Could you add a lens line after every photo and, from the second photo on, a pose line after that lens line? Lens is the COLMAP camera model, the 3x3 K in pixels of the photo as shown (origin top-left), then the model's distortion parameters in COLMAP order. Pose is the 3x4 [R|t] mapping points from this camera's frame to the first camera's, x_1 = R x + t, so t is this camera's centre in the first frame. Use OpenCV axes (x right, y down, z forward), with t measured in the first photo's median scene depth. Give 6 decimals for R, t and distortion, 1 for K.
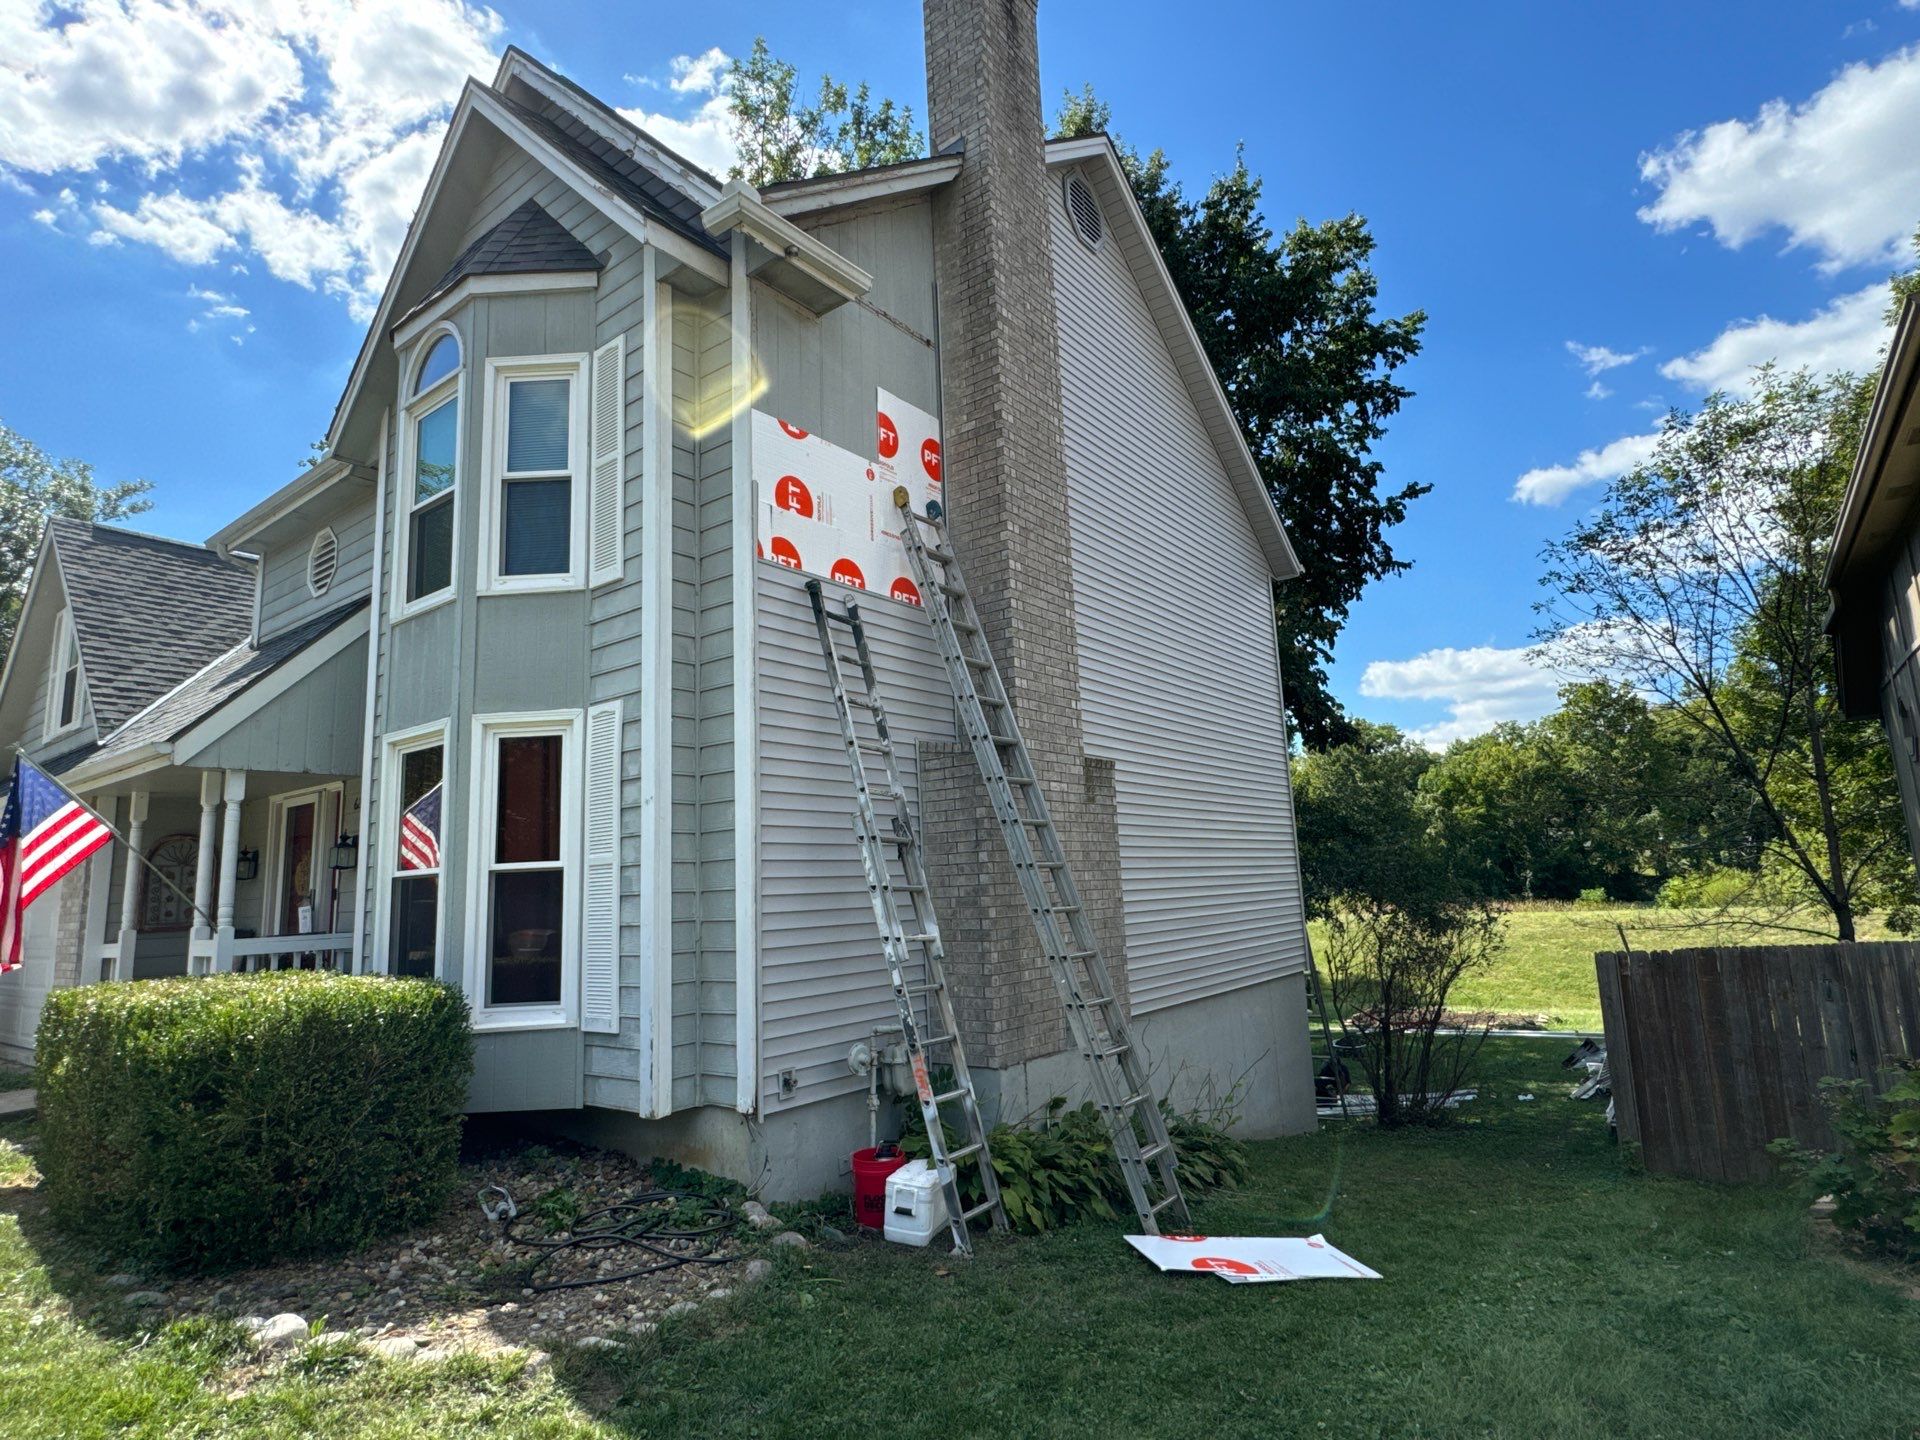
lens RADIAL K [[1019.3, 0, 956.9], [0, 1019.3, 719.8], [0, 0, 1]] dist [-0.001098, 0.000579]
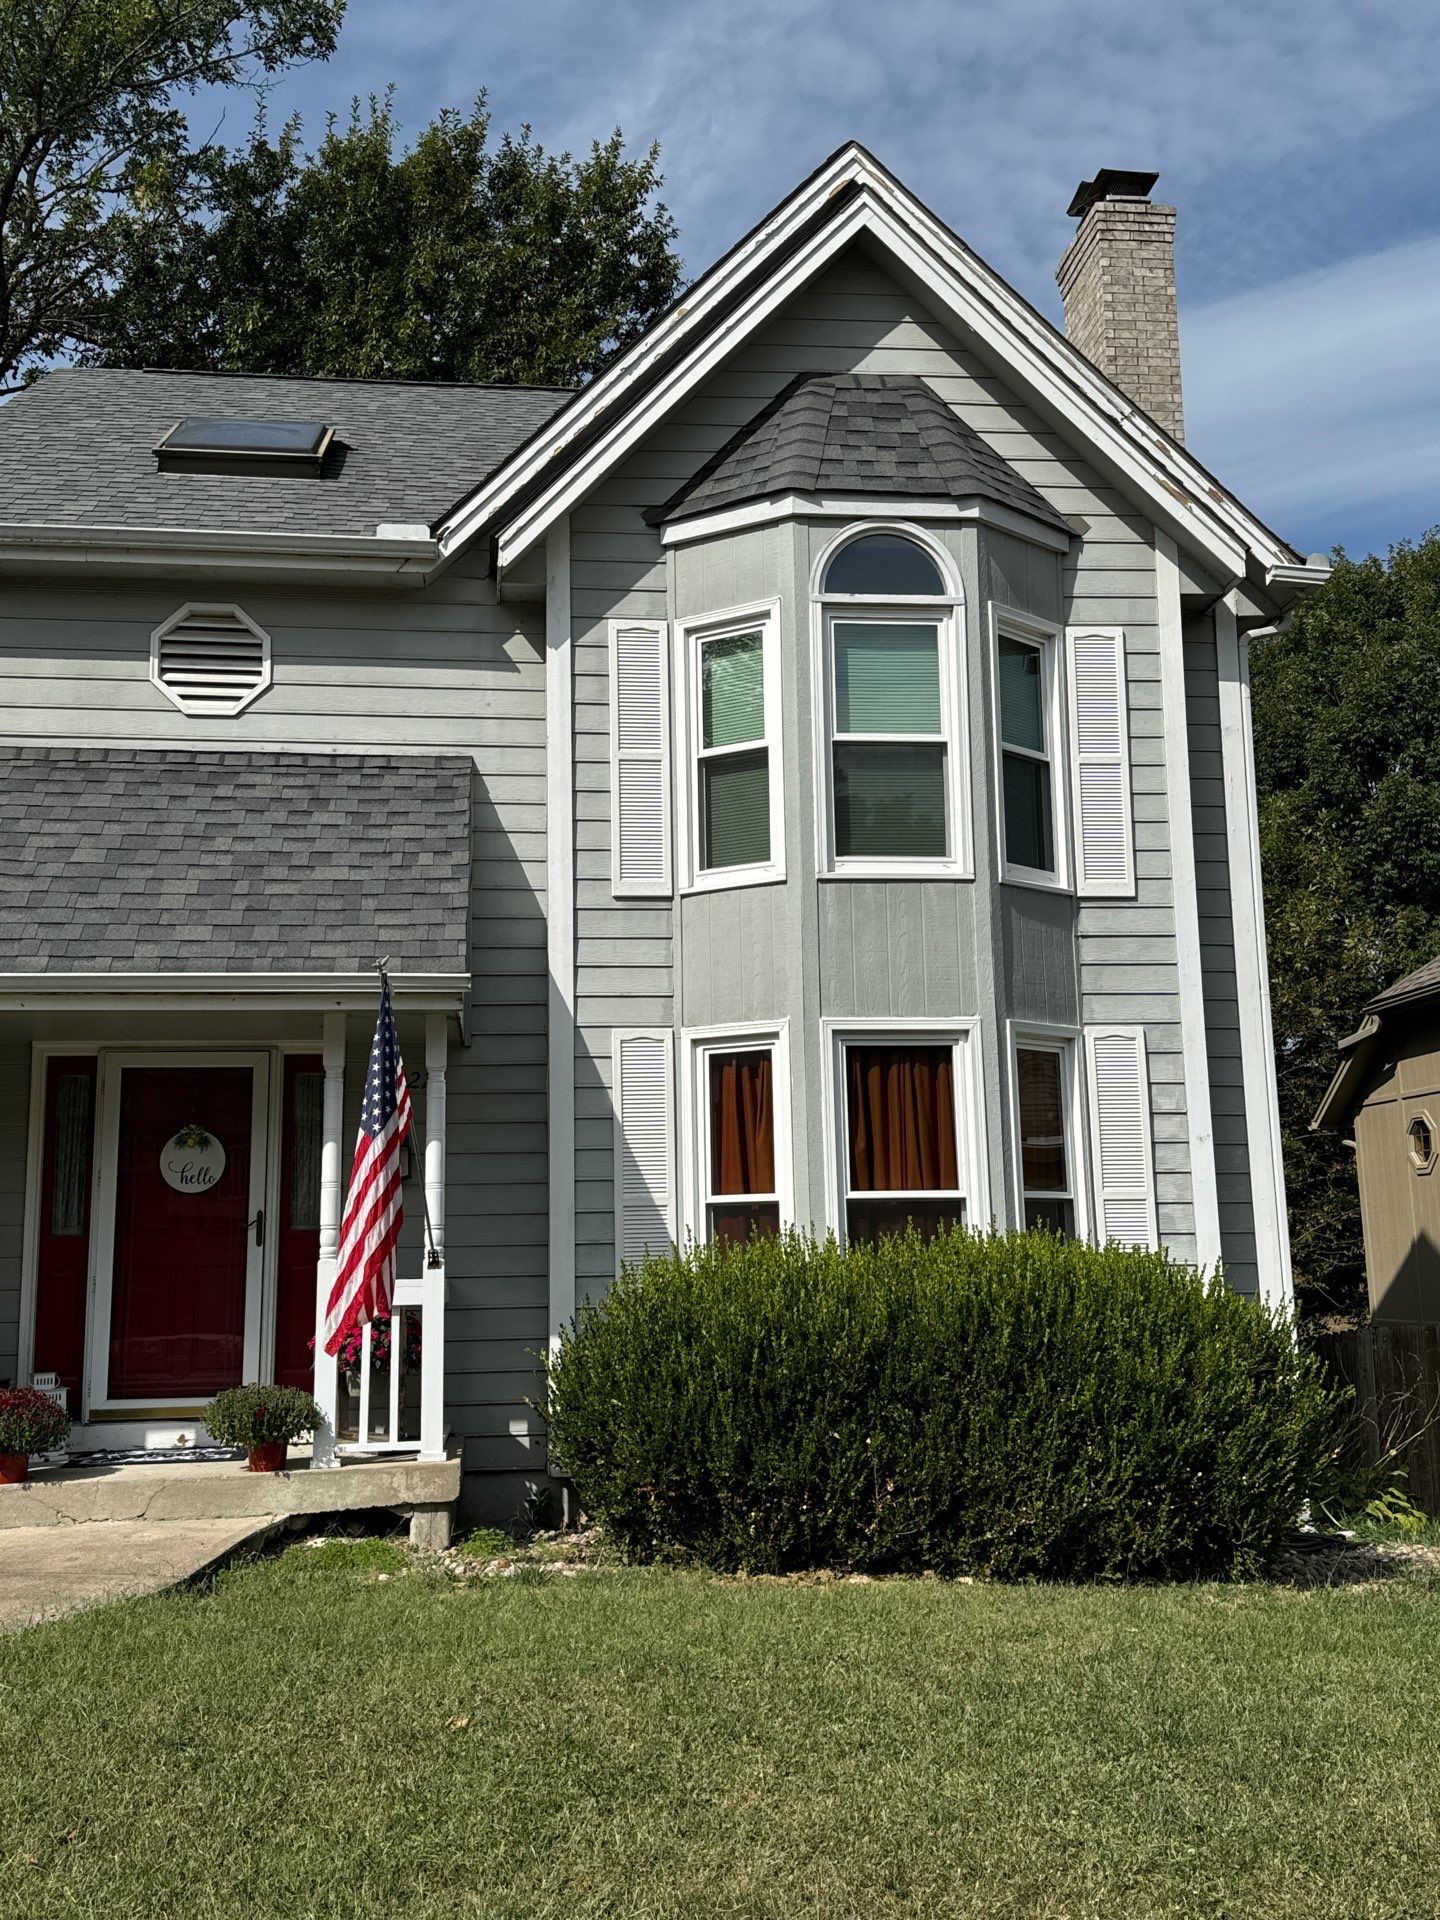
lens RADIAL K [[1815.6, 0, 720.0], [0, 1815.6, 960.0], [0, 0, 1]] dist [0.177561, -0.346176]
pose [[0.716911, 0.144348, 0.682057, -1.439072], [-0.127752, 0.988965, -0.075021, 0.078249], [-0.685359, -0.033351, 0.727441, 0.020968]]
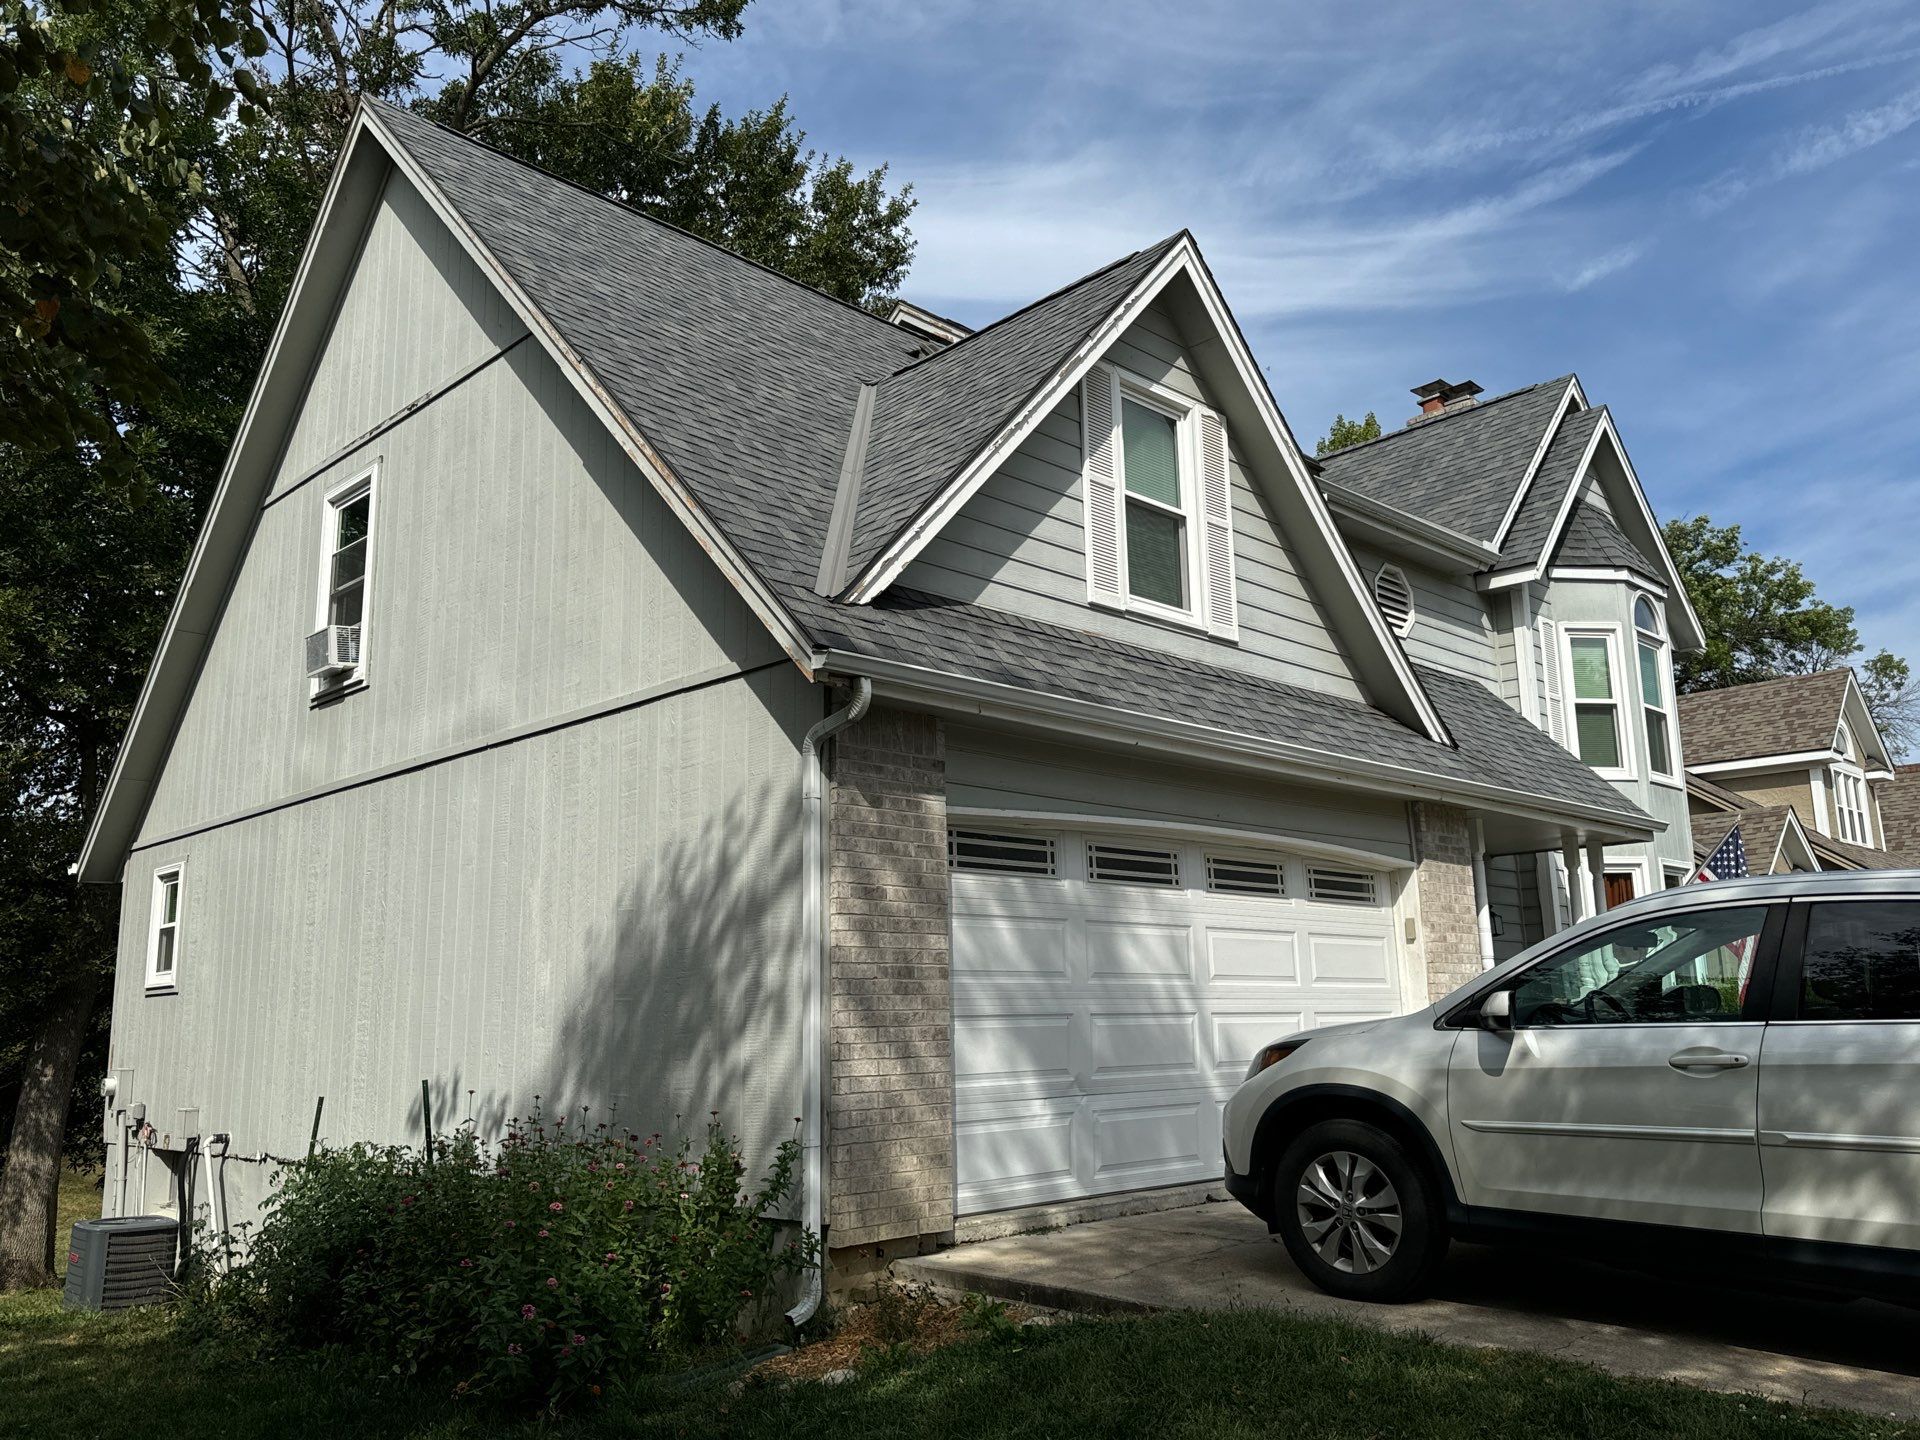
lens RADIAL K [[1527.6, 0, 950.4], [0, 1527.6, 725.1], [0, 0, 1]] dist [0.003535, -0.004777]
pose [[0.141568, 0.233746, 0.961936, -2.585098], [-0.153085, 0.965203, -0.212010, 0.408269], [-0.978020, -0.117244, 0.172424, 1.480743]]
